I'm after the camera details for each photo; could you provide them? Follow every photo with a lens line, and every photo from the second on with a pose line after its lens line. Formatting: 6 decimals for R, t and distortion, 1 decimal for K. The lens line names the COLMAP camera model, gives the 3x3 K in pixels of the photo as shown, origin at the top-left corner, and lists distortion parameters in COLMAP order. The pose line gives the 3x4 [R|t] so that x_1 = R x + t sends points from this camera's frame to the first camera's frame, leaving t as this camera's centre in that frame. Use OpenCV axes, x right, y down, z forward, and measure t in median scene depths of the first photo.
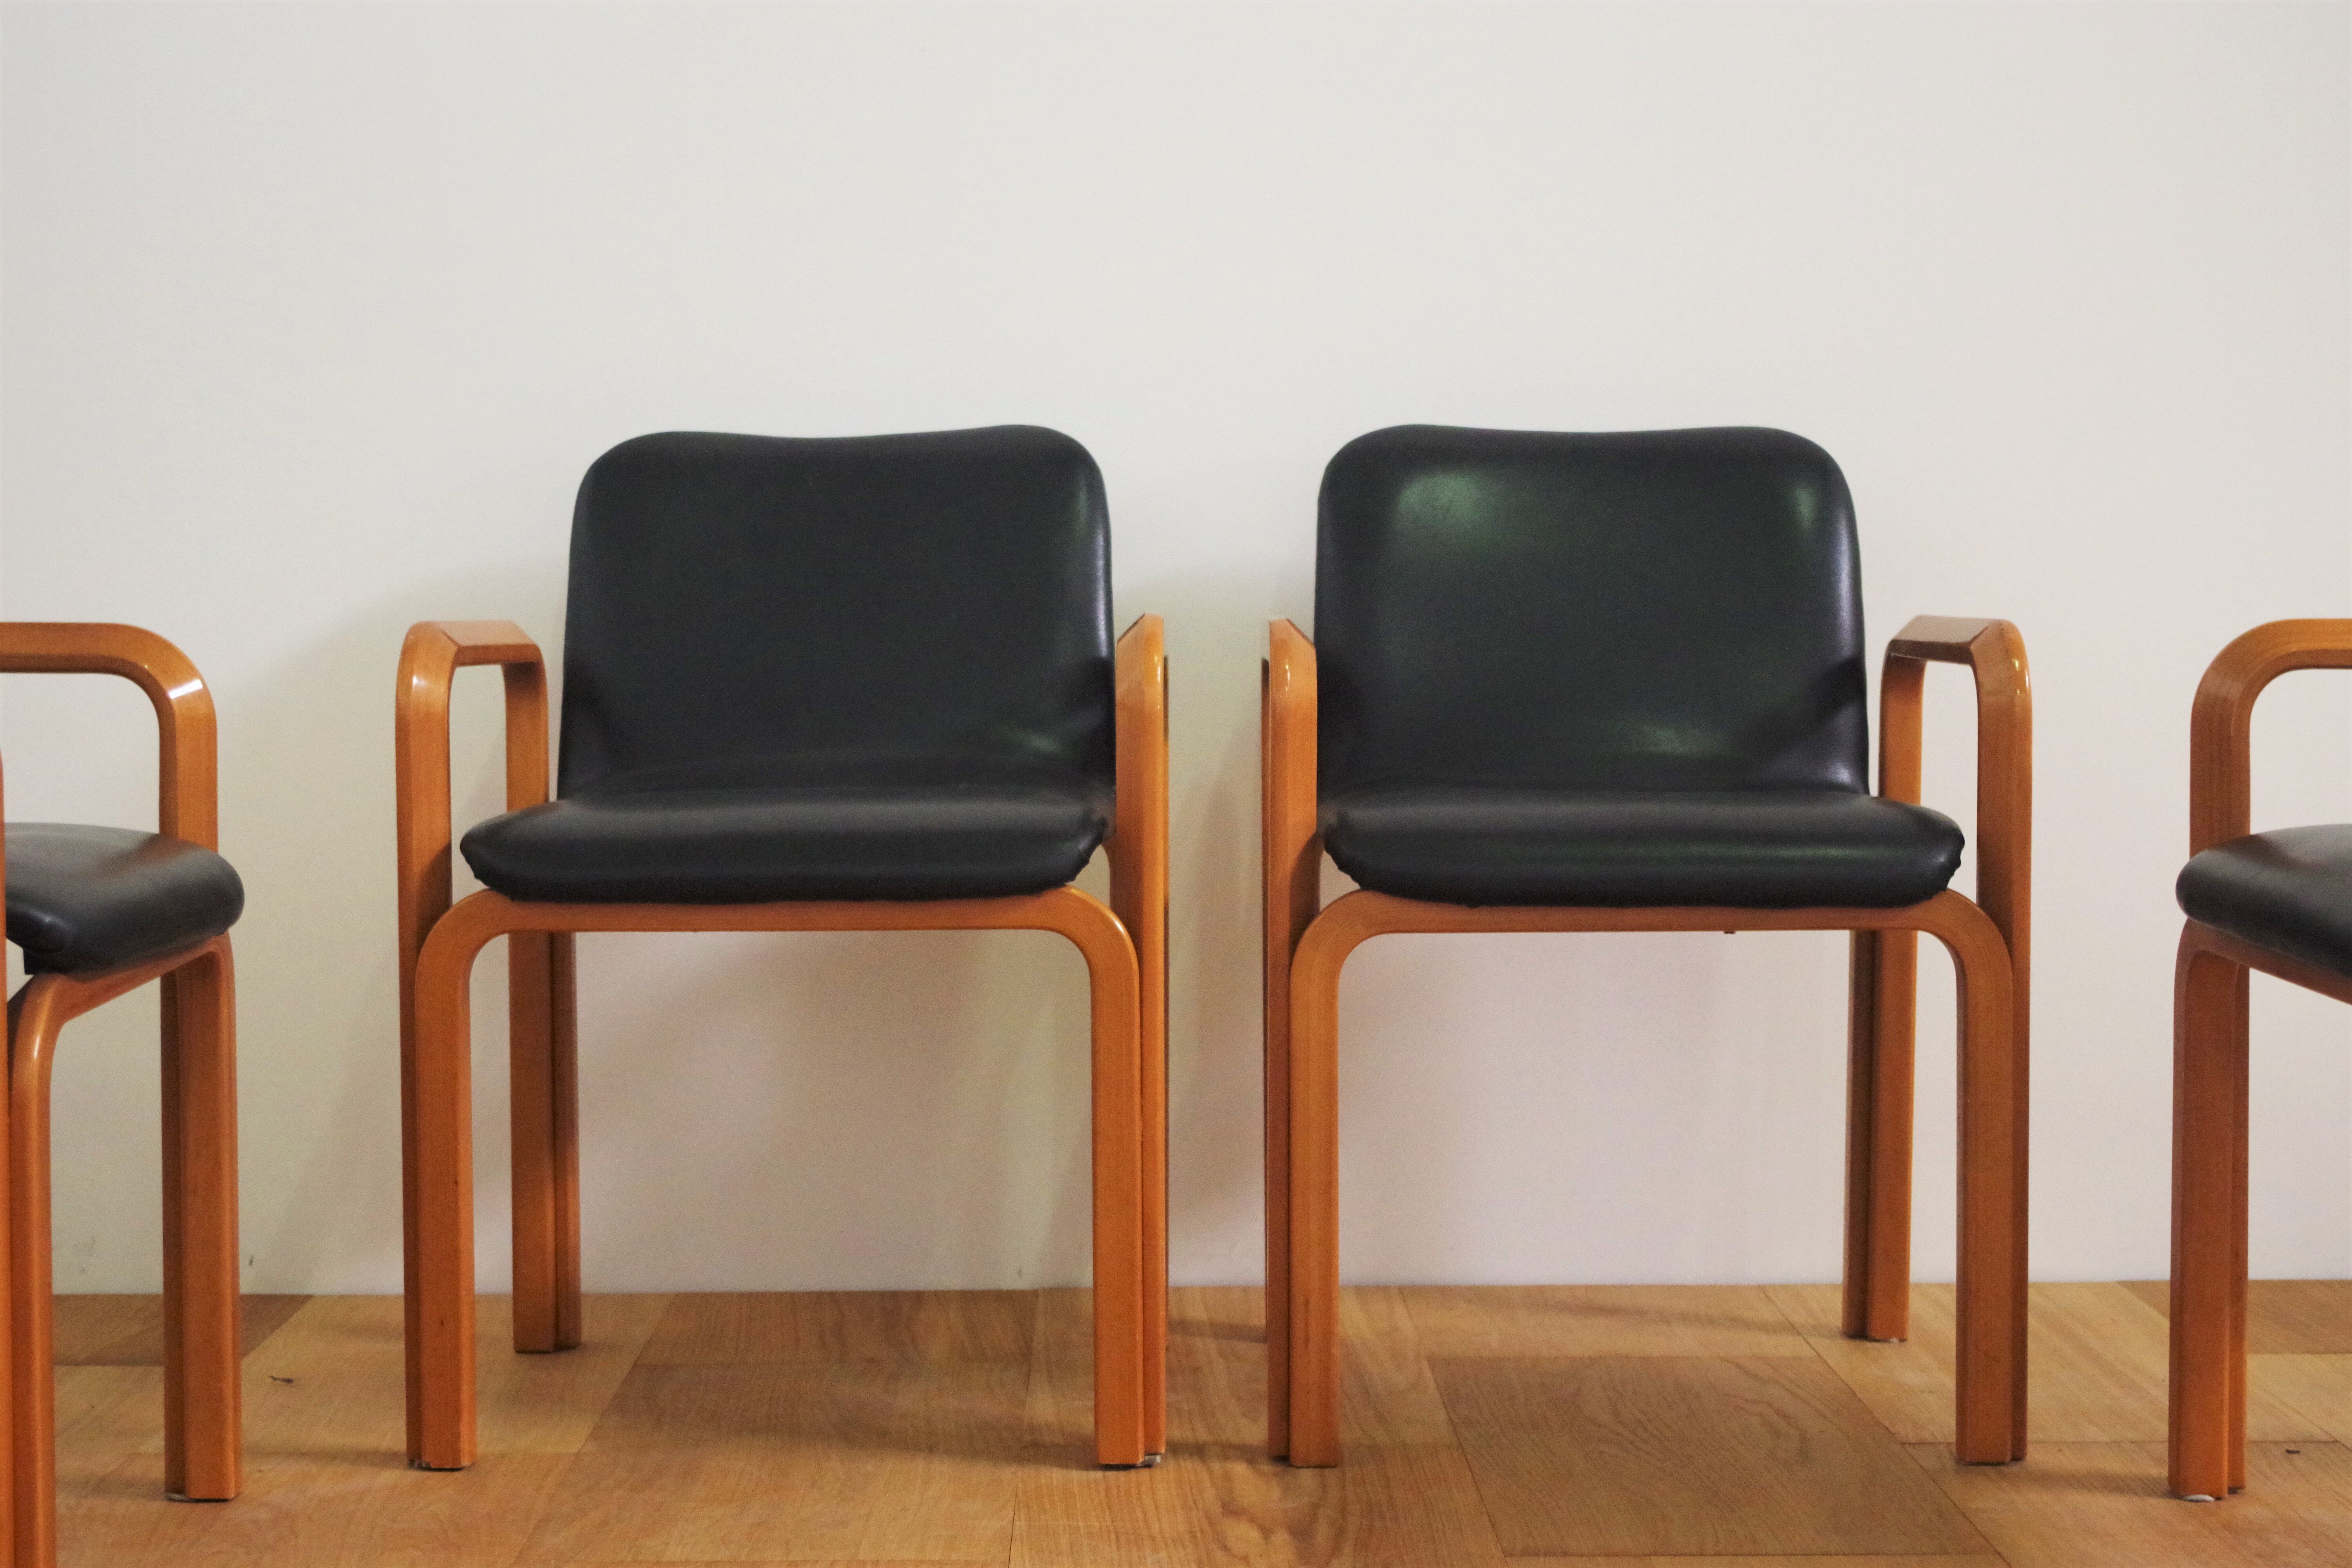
lens RADIAL K [[3745.1, 0, 1176.0], [0, 3745.1, 784.0], [0, 0, 1]] dist [0.014829, 0.074817]
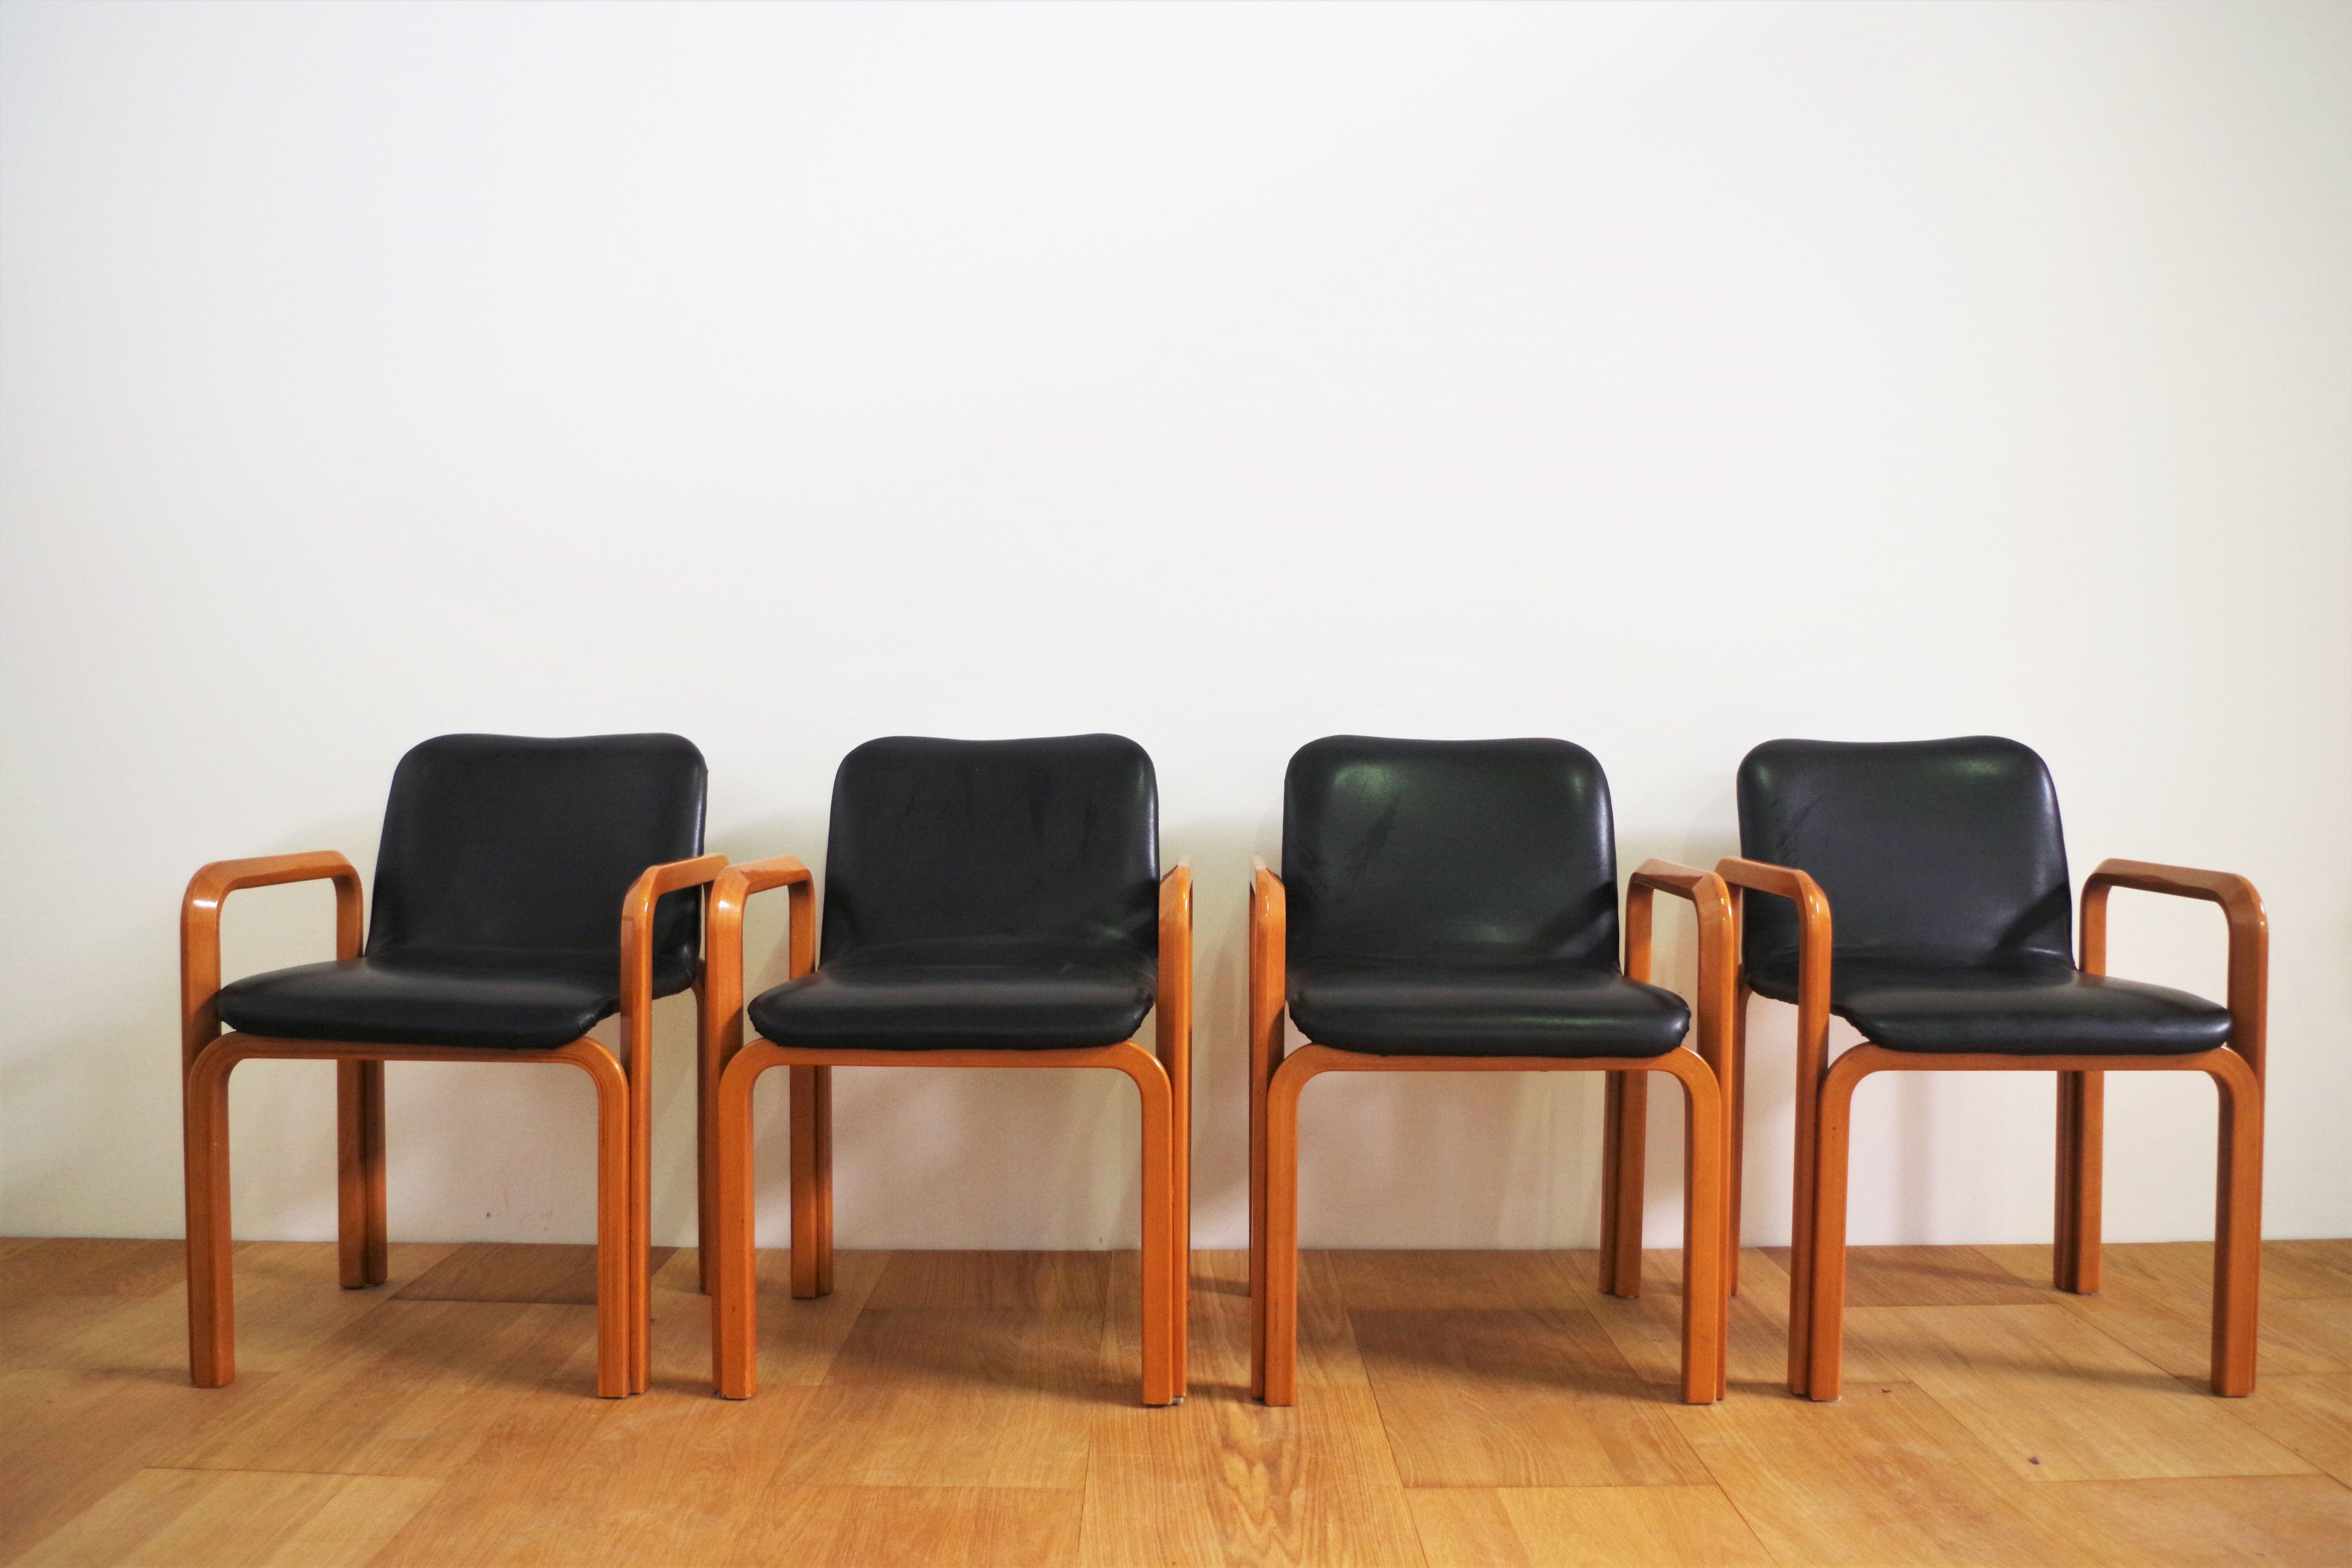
lens RADIAL K [[1910.6, 0, 1176.0], [0, 1910.6, 784.0], [0, 0, 1]] dist [-0.084045, 0.004485]
pose [[0.999894, 0.007050, -0.012712, 0.001164], [-0.007506, 0.999318, -0.036147, -0.050239], [0.012448, 0.036238, 0.999266, 0.183938]]
